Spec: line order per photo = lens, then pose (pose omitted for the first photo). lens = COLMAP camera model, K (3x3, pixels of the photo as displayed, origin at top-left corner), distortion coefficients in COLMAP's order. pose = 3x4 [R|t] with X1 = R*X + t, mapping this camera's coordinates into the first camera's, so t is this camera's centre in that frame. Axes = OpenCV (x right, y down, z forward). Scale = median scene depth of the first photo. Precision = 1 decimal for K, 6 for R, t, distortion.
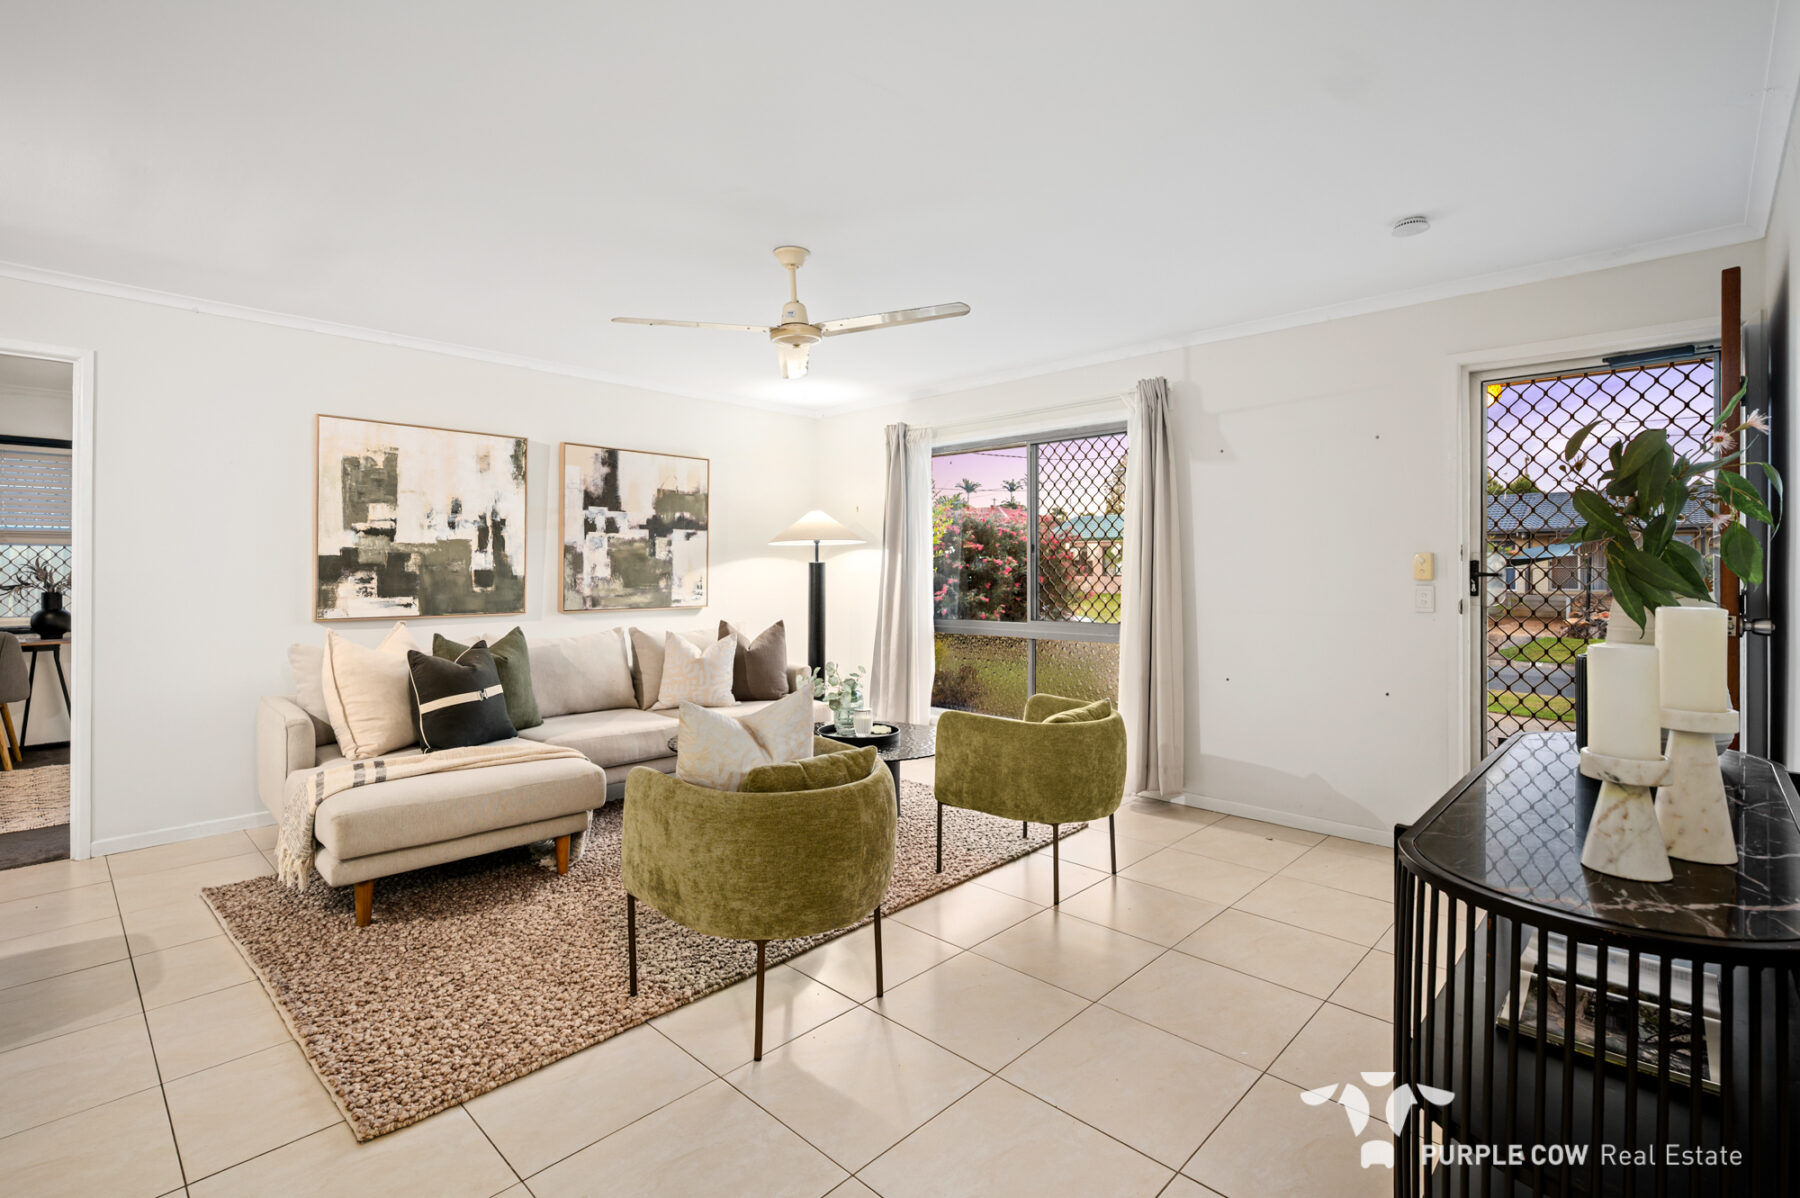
lens RADIAL K [[818.3, 0, 900.8], [0, 818.3, 582.7], [0, 0, 1]] dist [-0.001438, -0.000410]
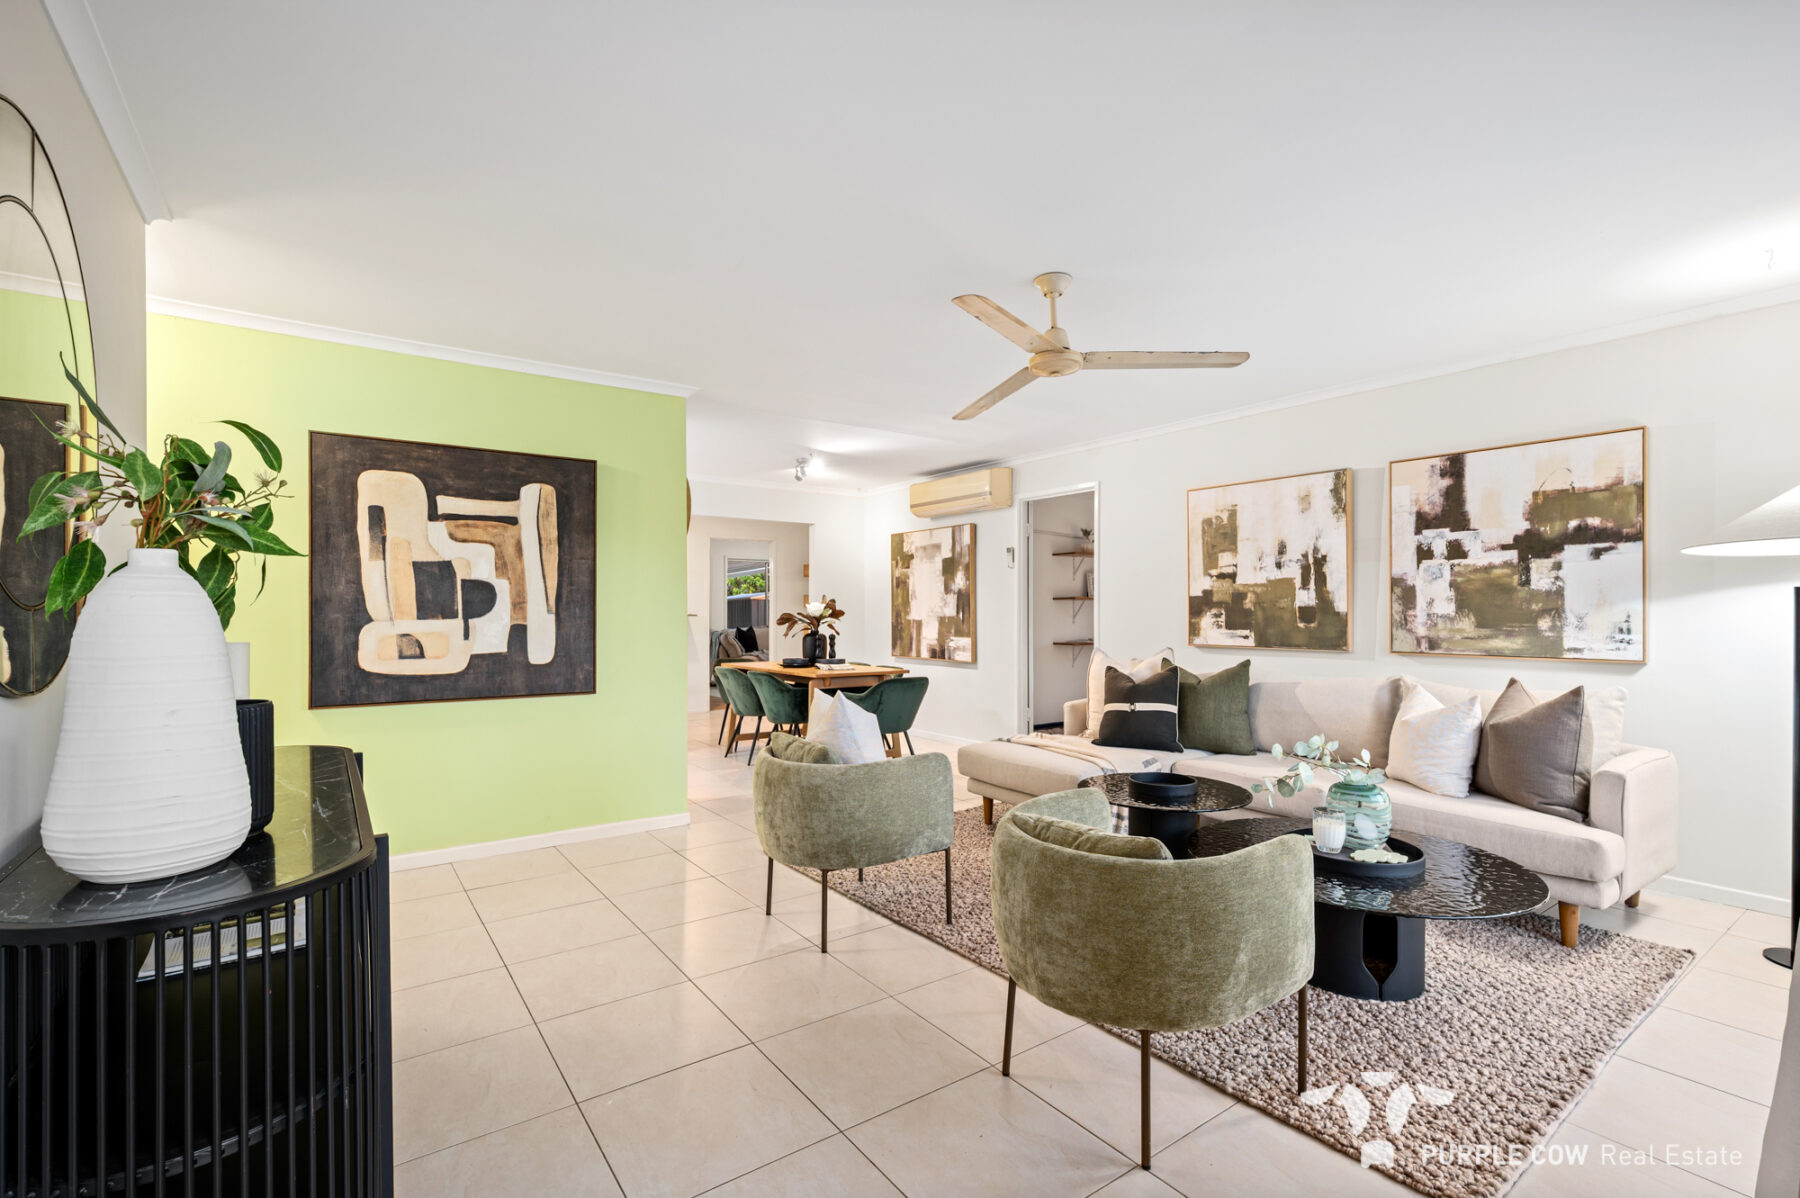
lens RADIAL K [[818.3, 0, 902.6], [0, 818.3, 609.3], [0, 0, 1]] dist [-0.001438, -0.000410]
pose [[-0.184822, -0.001476, -0.982771, 0.554188], [-0.011321, 0.999936, 0.000627, -0.006319], [0.982707, 0.011242, -0.184827, 0.641612]]
